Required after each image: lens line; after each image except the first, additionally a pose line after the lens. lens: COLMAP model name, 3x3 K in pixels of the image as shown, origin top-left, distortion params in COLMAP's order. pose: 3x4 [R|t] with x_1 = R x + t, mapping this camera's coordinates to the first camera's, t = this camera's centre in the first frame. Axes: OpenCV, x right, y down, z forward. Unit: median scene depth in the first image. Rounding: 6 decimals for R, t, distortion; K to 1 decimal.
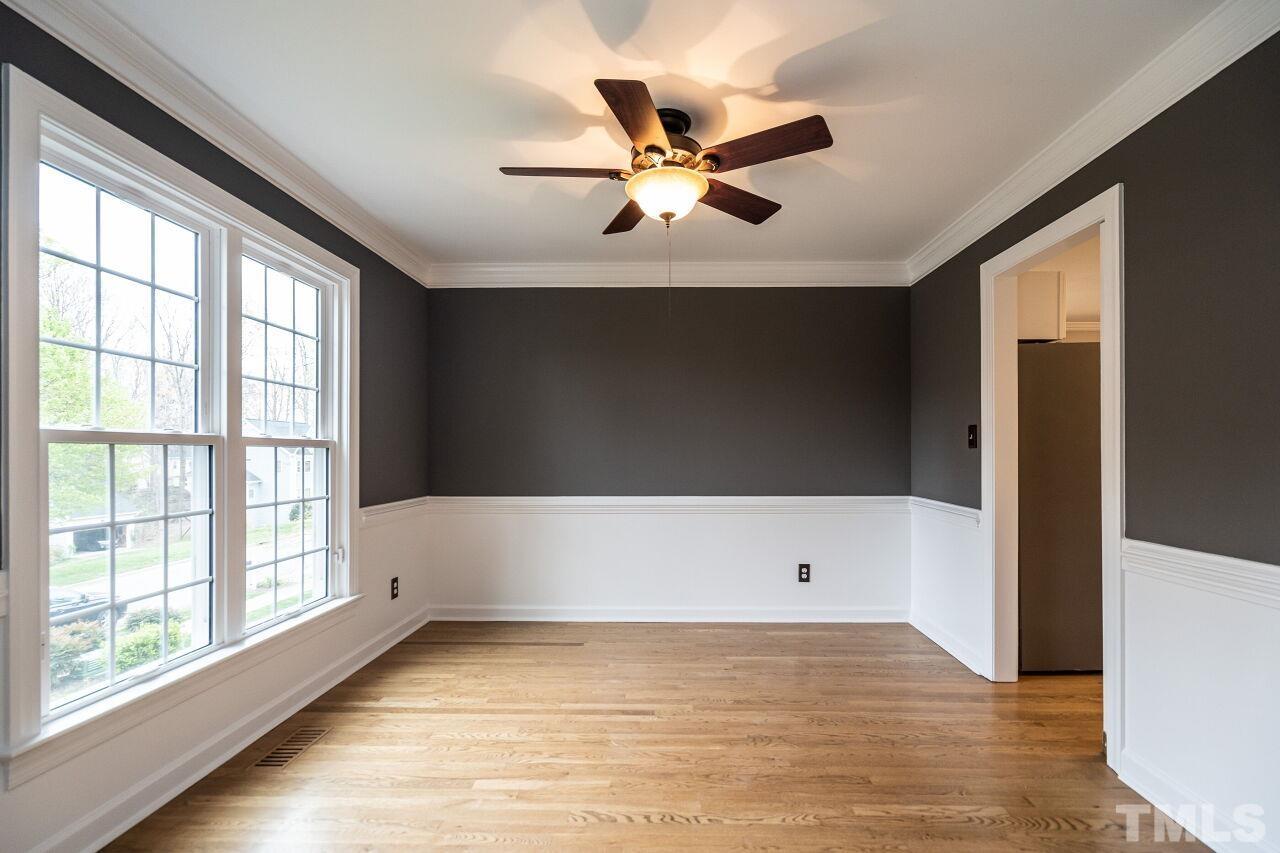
lens RADIAL K [[602.4, 0, 642.3], [0, 602.4, 448.0], [0, 0, 1]] dist [0.011089, 0.000544]
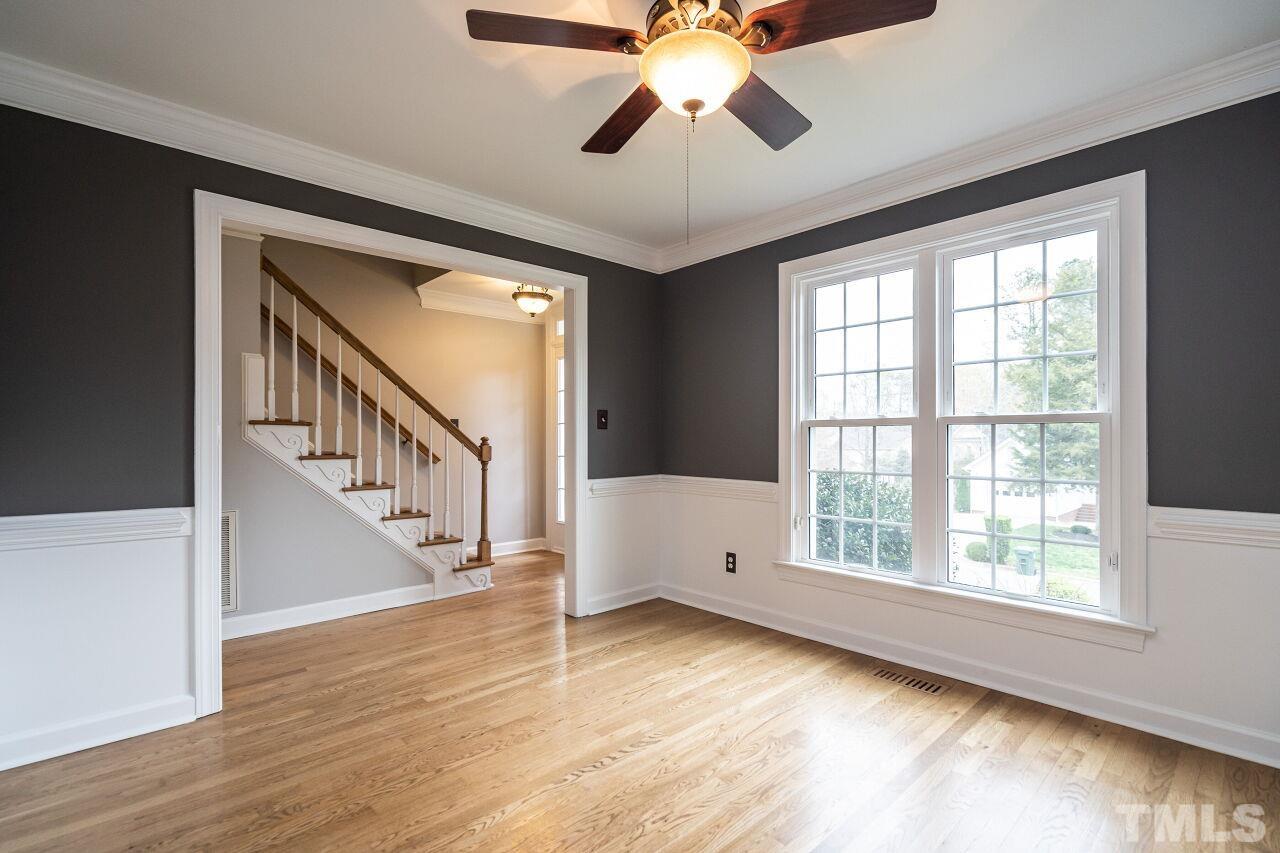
lens RADIAL K [[593.4, 0, 647.8], [0, 593.4, 435.1], [0, 0, 1]] dist [-0.002312, 0.001604]
pose [[-0.703185, -0.006838, -0.710974, 0.610064], [0.006522, 0.999850, -0.016067, 0.035461], [0.710977, -0.015935, -0.703035, 1.507797]]
